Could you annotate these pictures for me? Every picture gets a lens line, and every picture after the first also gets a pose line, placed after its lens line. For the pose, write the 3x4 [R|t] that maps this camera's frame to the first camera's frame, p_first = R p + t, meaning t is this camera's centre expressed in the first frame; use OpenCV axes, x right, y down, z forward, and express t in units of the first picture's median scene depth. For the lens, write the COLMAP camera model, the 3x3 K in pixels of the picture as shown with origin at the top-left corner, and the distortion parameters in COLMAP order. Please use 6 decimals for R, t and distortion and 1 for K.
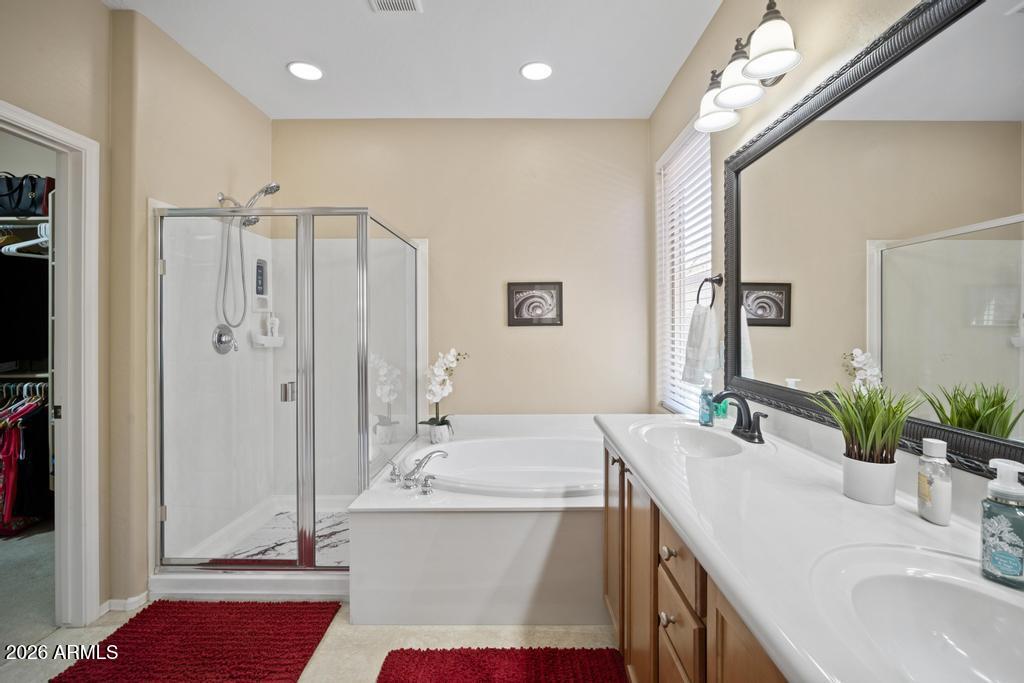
lens RADIAL K [[459.0, 0, 516.5], [0, 459.0, 329.1], [0, 0, 1]] dist [-0.012913, 0.001604]
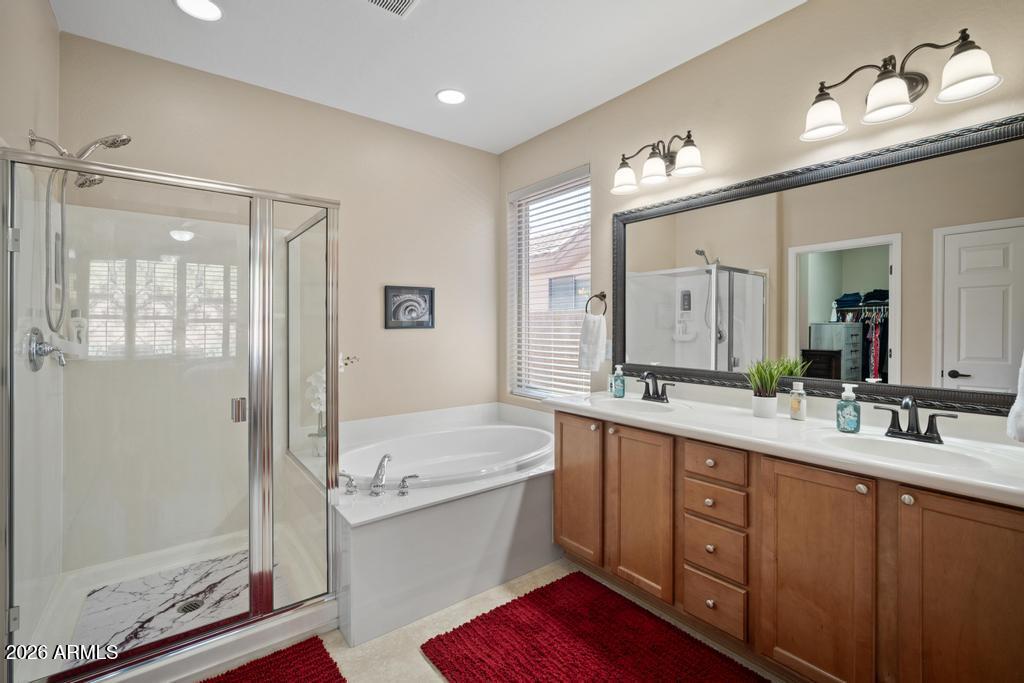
lens RADIAL K [[459.0, 0, 516.5], [0, 459.0, 329.1], [0, 0, 1]] dist [-0.012913, 0.001604]
pose [[0.784847, -0.001760, 0.619687, -0.591191], [0.002911, 0.999995, -0.000846, -0.005646], [-0.619682, 0.002468, 0.784849, 0.045088]]
